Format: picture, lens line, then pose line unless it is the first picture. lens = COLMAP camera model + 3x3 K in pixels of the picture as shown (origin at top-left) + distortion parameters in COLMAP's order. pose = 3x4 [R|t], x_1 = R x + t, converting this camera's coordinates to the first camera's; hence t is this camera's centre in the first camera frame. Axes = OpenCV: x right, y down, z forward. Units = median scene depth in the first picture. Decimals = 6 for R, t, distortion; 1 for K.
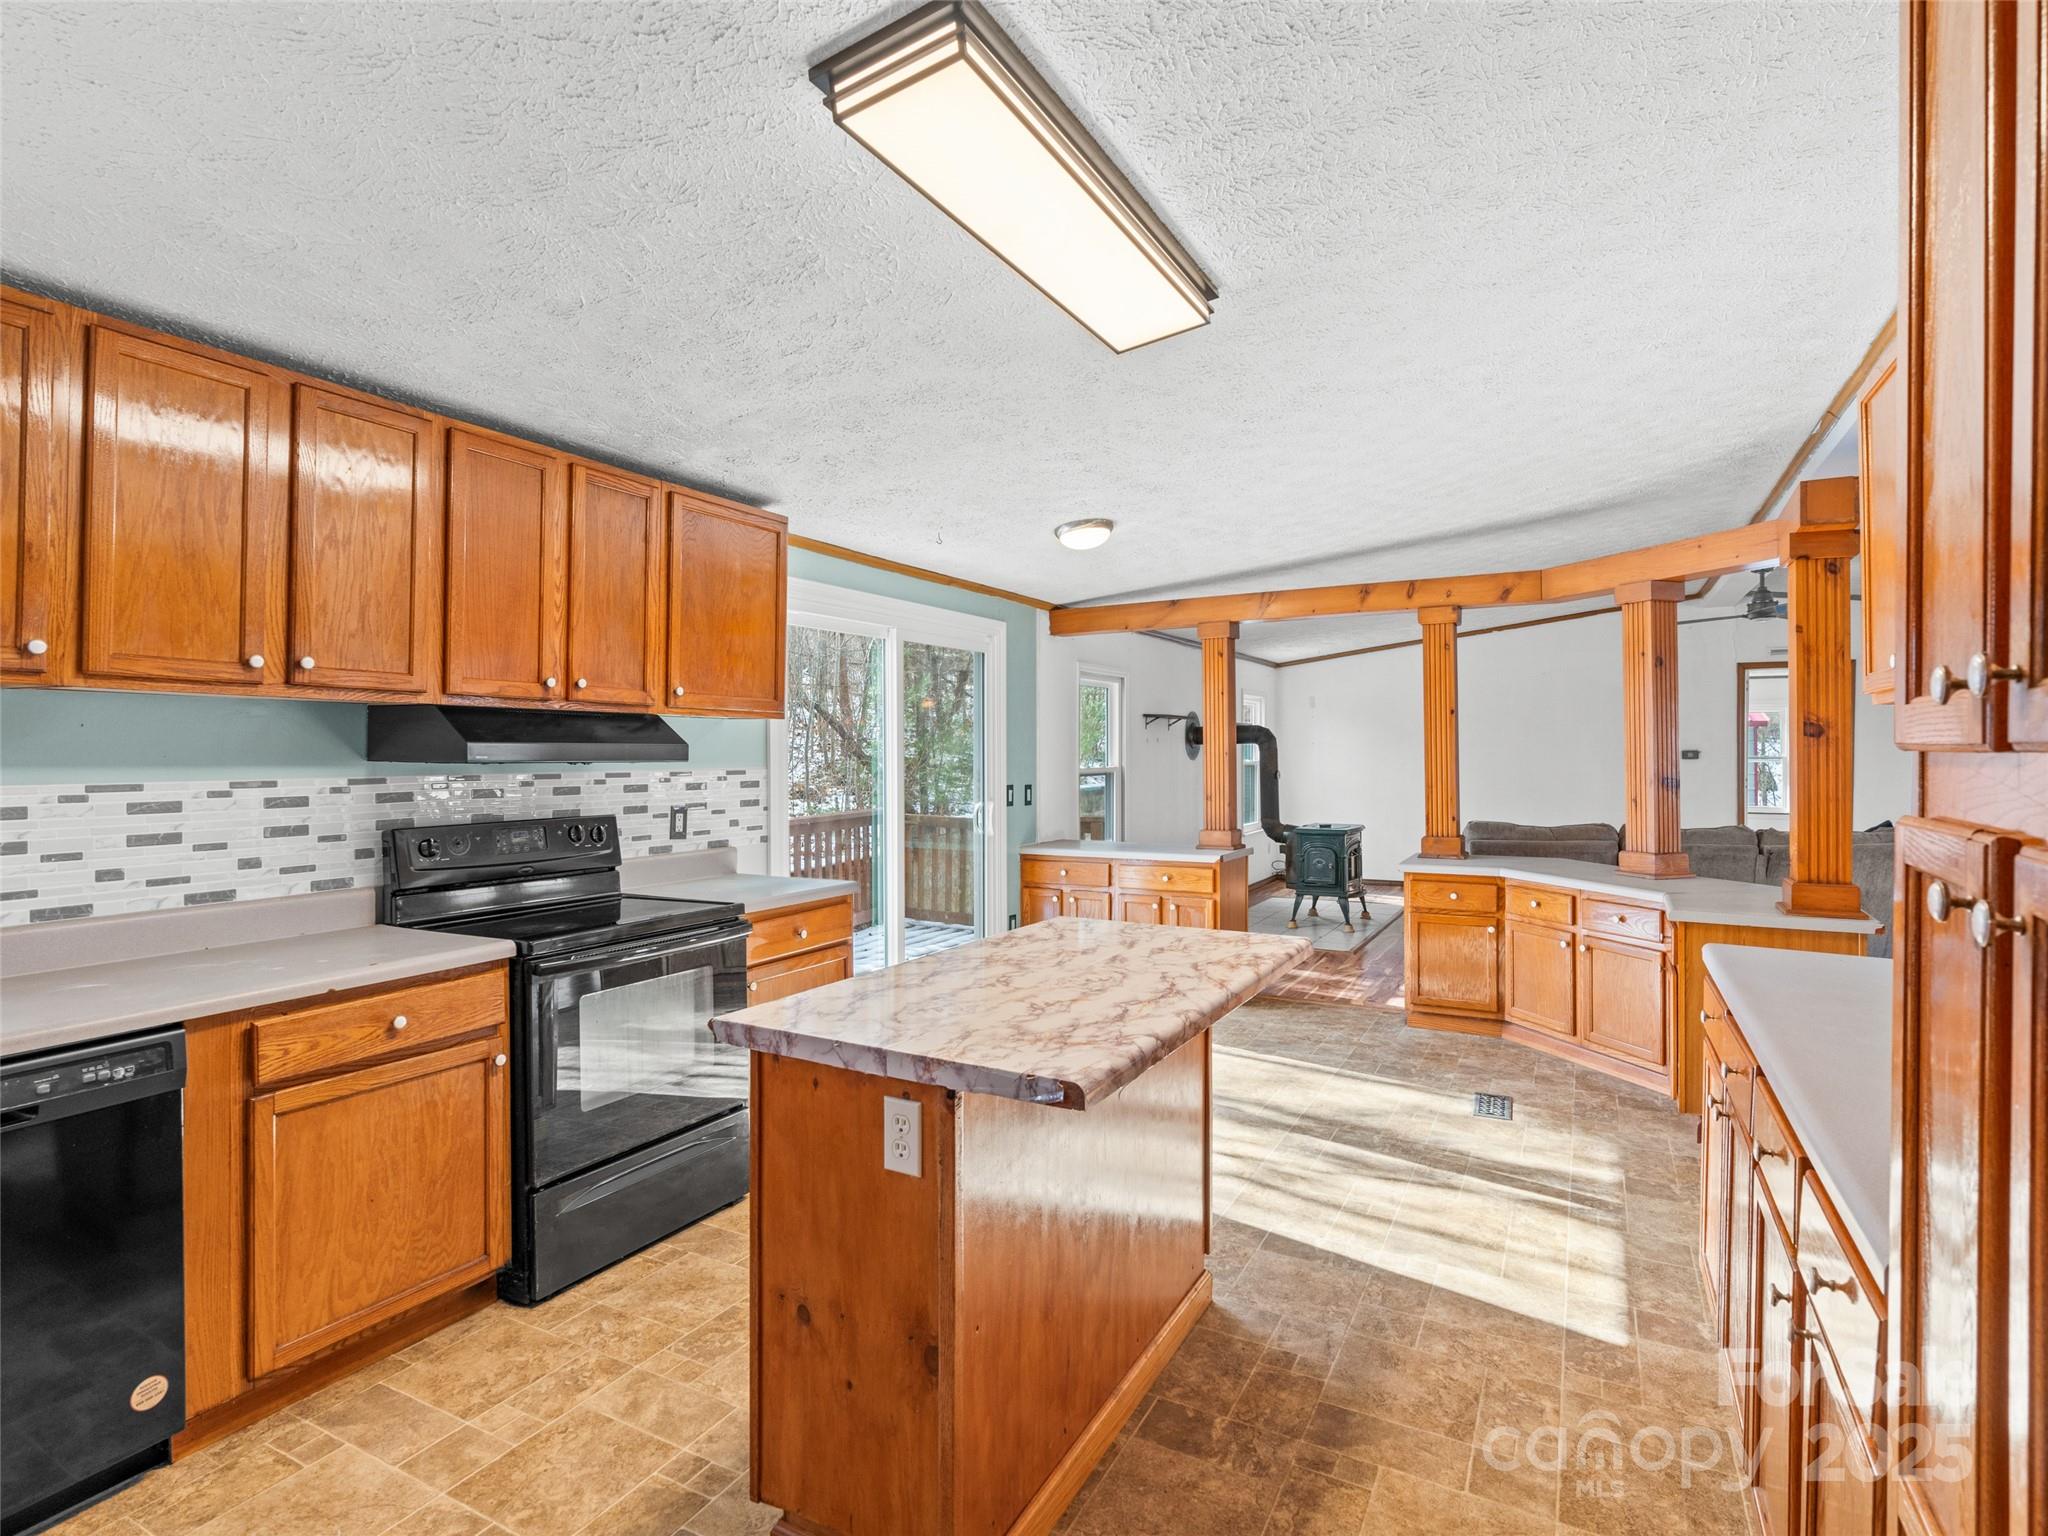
lens RADIAL K [[1031.2, 0, 1024.0], [0, 1031.2, 768.0], [0, 0, 1]] dist [-0.004505, 0.001316]
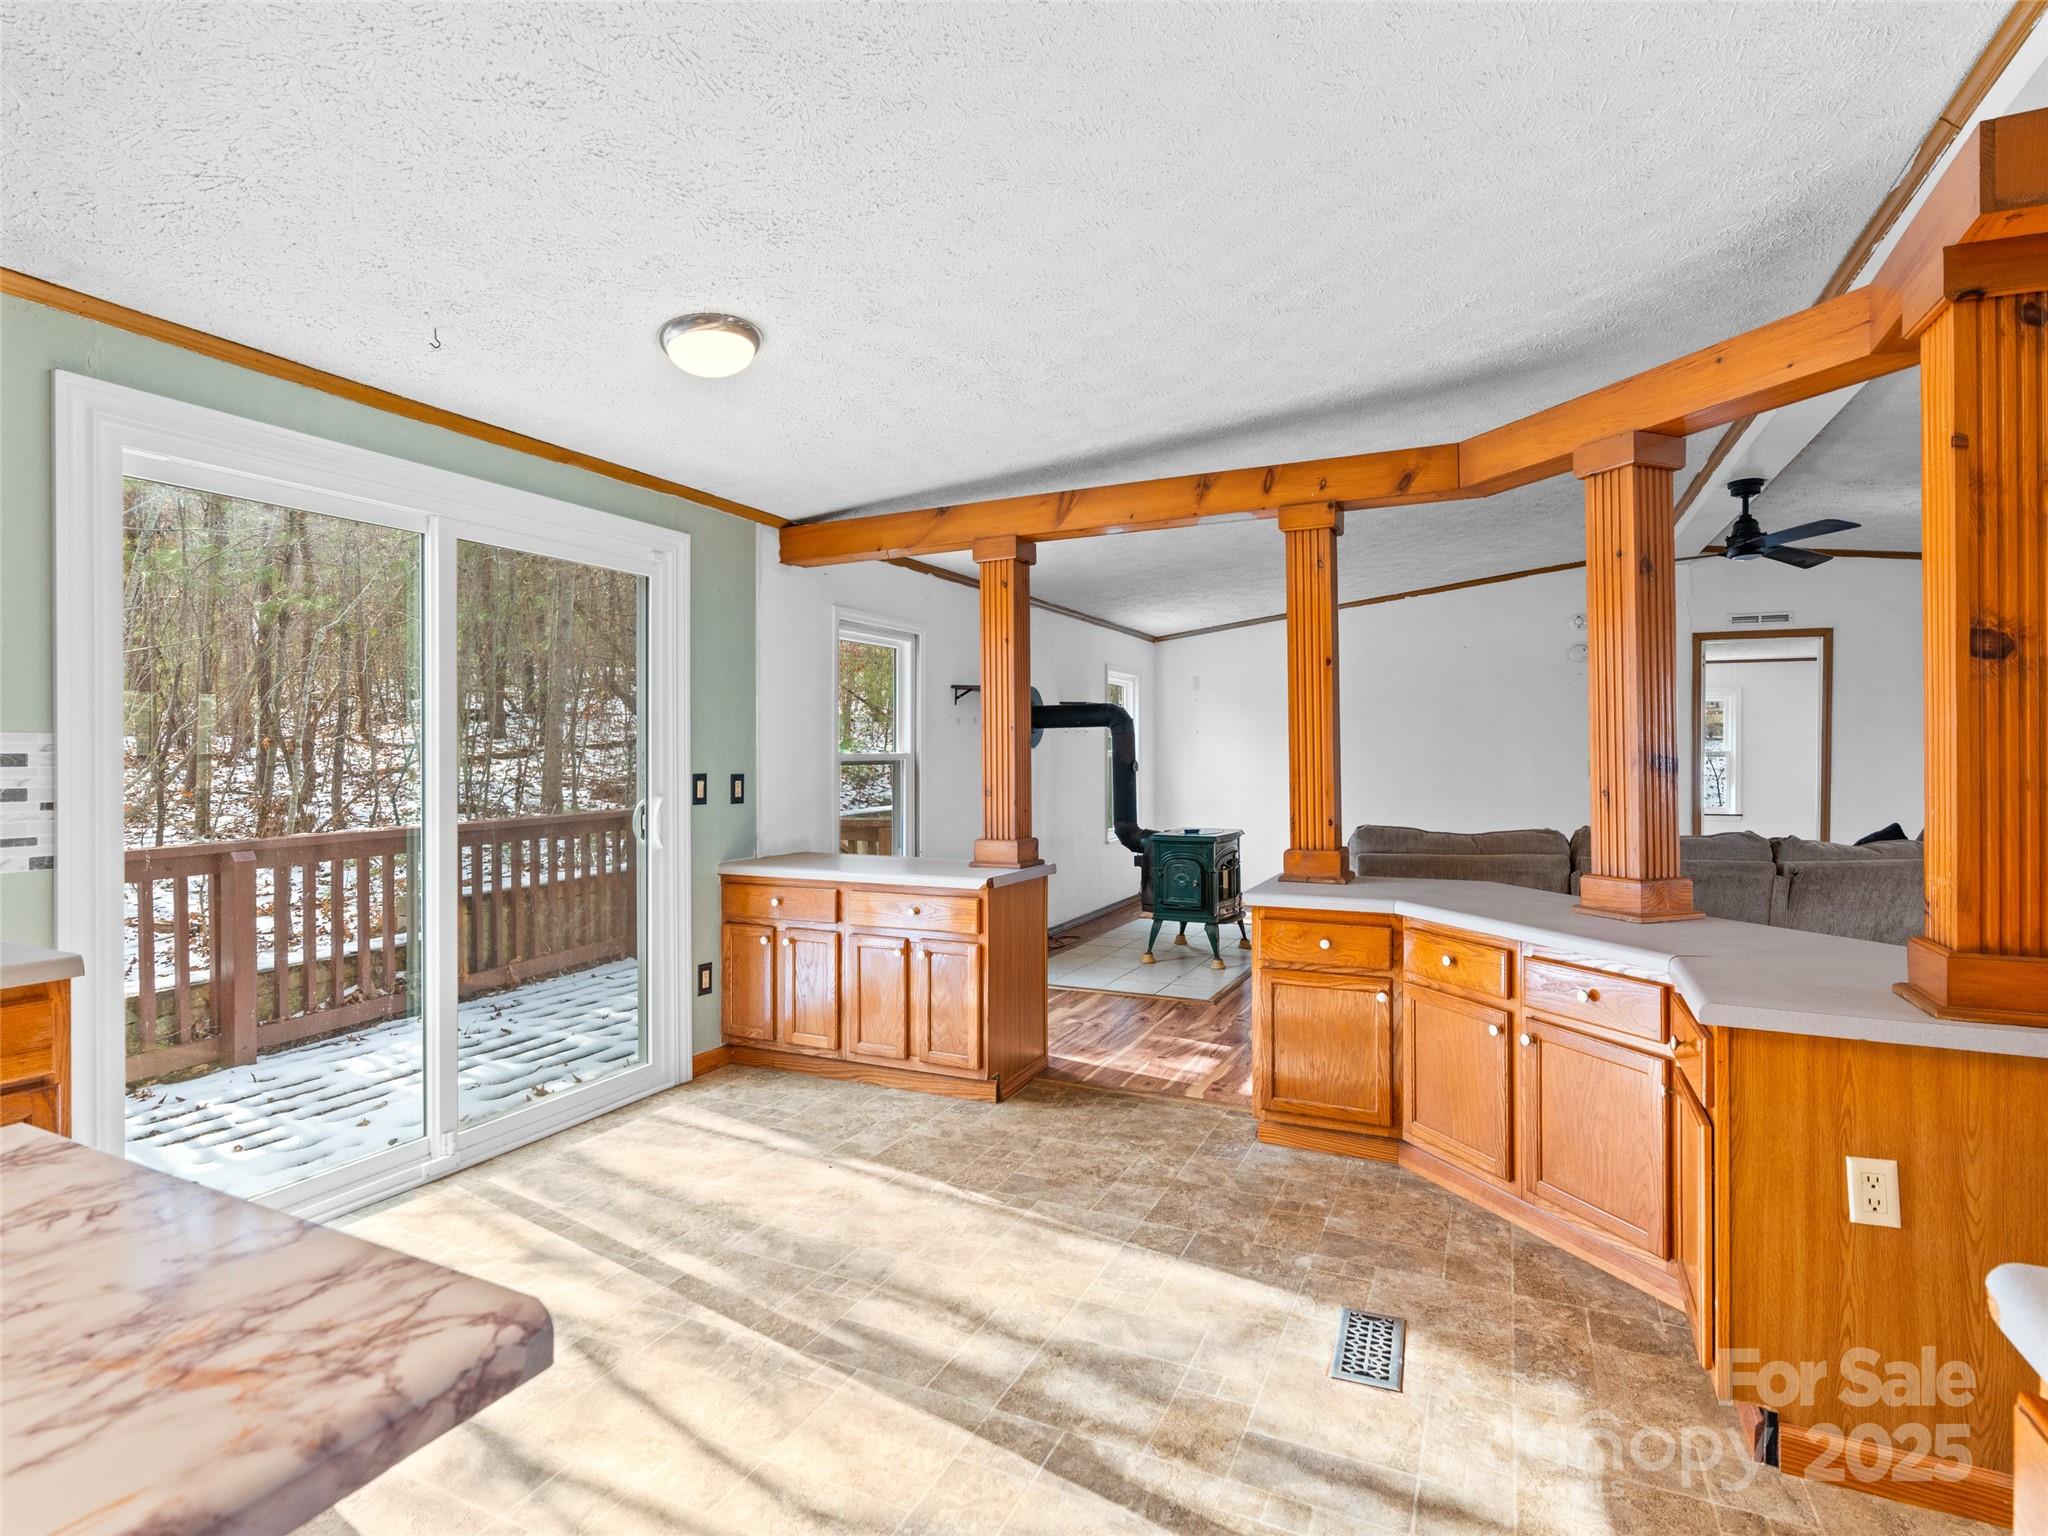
lens RADIAL K [[995.7, 0, 1024.0], [0, 995.7, 768.0], [0, 0, 1]] dist [-0.005841, 0.000716]
pose [[0.998814, 0.001132, 0.048671, 0.206590], [-0.000943, 0.999992, -0.003902, 0.018362], [-0.048675, 0.003851, 0.998807, 0.404158]]
